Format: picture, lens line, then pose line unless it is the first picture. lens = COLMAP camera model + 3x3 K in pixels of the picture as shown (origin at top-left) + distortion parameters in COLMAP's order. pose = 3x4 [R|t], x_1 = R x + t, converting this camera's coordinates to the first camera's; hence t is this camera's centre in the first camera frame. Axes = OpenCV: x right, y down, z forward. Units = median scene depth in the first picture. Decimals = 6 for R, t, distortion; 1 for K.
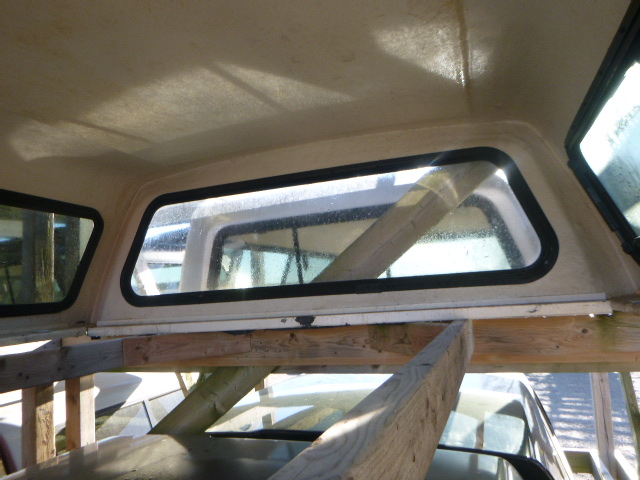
lens RADIAL K [[474.5, 0, 321.2], [0, 474.5, 240.4], [0, 0, 1]] dist [0.006331, 0.003361]
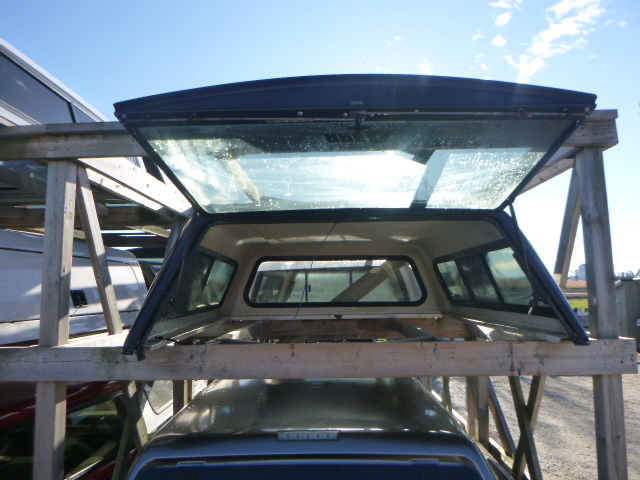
lens RADIAL K [[474.5, 0, 319.9], [0, 474.5, 238.7], [0, 0, 1]] dist [0.006331, 0.003361]
pose [[0.943301, 0.087915, 0.320084, -0.981969], [-0.087433, 0.996043, -0.015906, -0.201999], [-0.320216, -0.012982, 0.947255, -1.398715]]
